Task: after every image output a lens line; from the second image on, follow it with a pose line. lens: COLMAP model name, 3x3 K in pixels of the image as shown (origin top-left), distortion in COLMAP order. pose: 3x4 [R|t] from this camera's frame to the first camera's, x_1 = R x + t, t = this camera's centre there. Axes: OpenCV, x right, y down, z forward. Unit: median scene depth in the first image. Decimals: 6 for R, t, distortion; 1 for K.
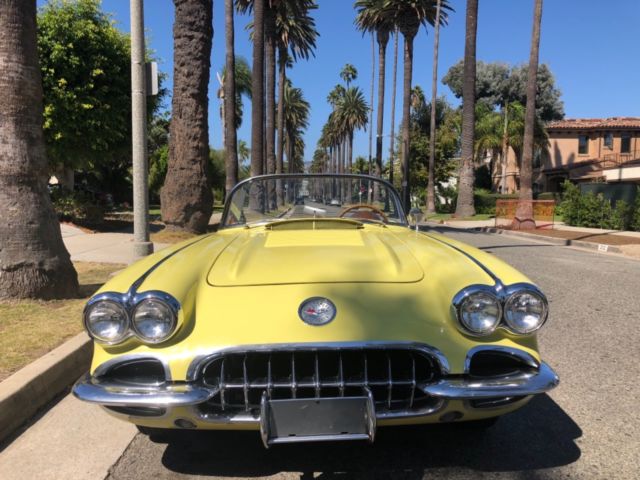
lens RADIAL K [[525.6, 0, 320.0], [0, 525.6, 240.0], [0, 0, 1]] dist [0.018922, -0.009454]
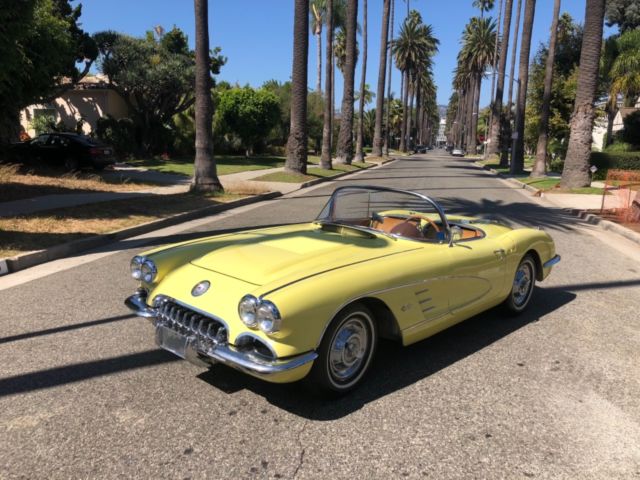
lens RADIAL K [[522.5, 0, 324.1], [0, 522.5, 237.9], [0, 0, 1]] dist [0.011673, 0.002899]
pose [[0.967566, 0.063792, -0.244430, 0.280757], [-0.039075, 0.993739, 0.104672, -0.081870], [0.249576, -0.091726, 0.964001, 0.501998]]
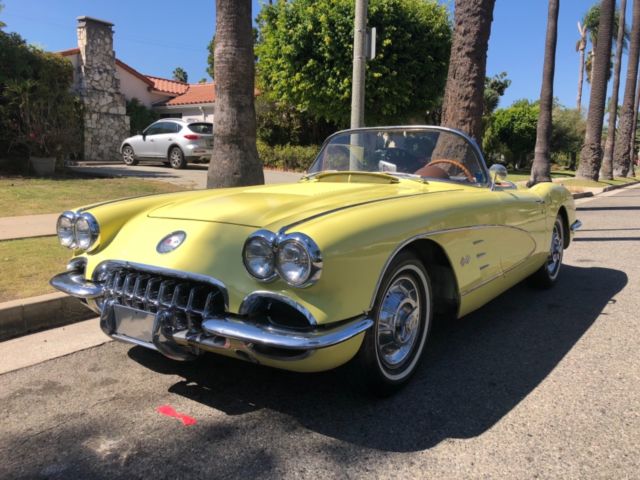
lens RADIAL K [[524.0, 0, 320.4], [0, 524.0, 238.0], [0, 0, 1]] dist [0.009398, 0.008547]
pose [[0.792151, 0.099408, -0.602175, 0.148177], [-0.061562, 0.994629, 0.083213, 0.001568], [0.607212, -0.028846, 0.794016, 0.043563]]
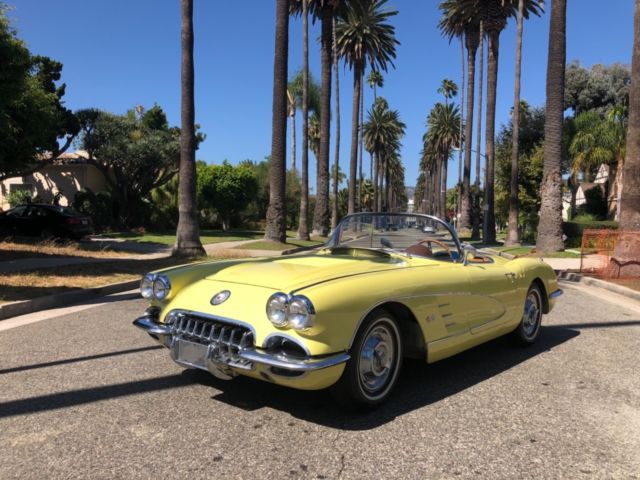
lens RADIAL K [[523.8, 0, 320.0], [0, 523.8, 240.0], [0, 0, 1]] dist [0.012019, -0.006751]
pose [[0.978291, 0.016456, -0.206583, 0.256375], [-0.026306, 0.998639, -0.045024, -0.043751], [0.205561, 0.049481, 0.977393, 0.499198]]
